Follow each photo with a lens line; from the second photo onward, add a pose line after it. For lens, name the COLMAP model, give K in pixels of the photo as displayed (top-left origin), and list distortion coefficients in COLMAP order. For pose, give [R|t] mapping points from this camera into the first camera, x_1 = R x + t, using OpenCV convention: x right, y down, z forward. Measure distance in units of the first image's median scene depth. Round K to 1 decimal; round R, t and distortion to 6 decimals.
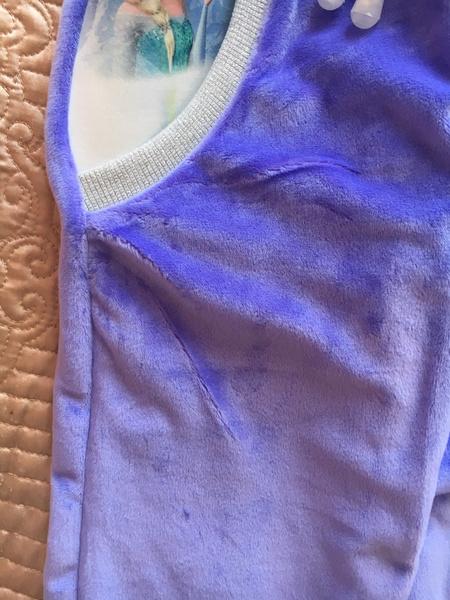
lens RADIAL K [[526.4, 0, 225.0], [0, 526.4, 300.0], [0, 0, 1]] dist [0.097721, -0.175883]
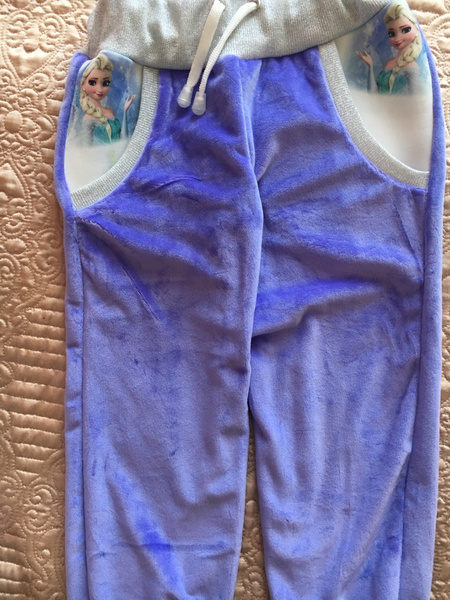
lens RADIAL K [[526.4, 0, 225.0], [0, 526.4, 300.0], [0, 0, 1]] dist [0.097721, -0.175883]
pose [[0.996178, -0.084336, -0.022731, 0.334983], [0.081512, 0.991124, -0.105020, 0.439282], [0.031386, 0.102766, 0.994210, -0.995884]]
